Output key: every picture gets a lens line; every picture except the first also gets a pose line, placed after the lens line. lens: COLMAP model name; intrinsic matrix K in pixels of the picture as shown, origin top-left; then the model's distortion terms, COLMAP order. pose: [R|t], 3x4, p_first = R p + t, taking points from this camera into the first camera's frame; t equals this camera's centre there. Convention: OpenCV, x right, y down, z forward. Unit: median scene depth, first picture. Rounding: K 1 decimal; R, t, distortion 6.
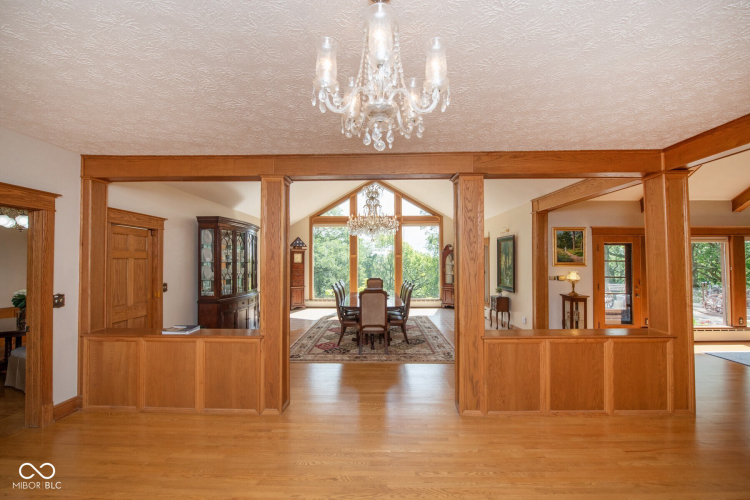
lens RADIAL K [[320.4, 0, 375.0], [0, 320.4, 250.0], [0, 0, 1]] dist [-0.000787, -0.000234]
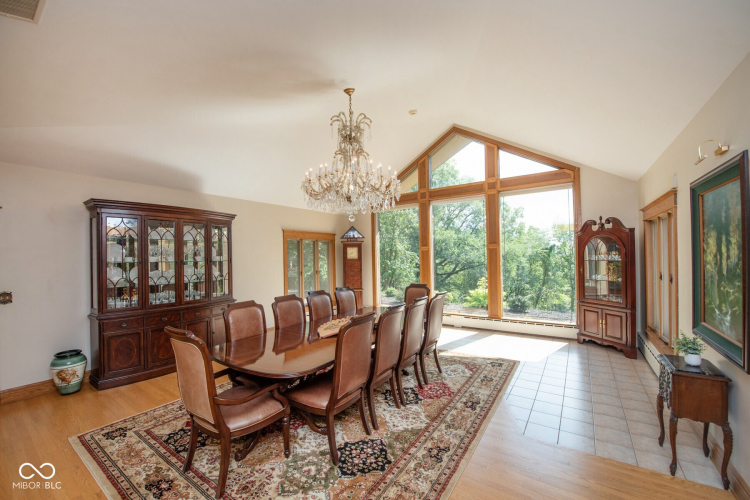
lens RADIAL K [[301.2, 0, 373.5], [0, 301.2, 253.8], [0, 0, 1]] dist [-0.020816, -0.000140]
pose [[0.832372, -0.018144, -0.553920, 0.205647], [0.035811, 0.999136, 0.021086, 0.013246], [0.553059, -0.037388, 0.832303, 0.417351]]
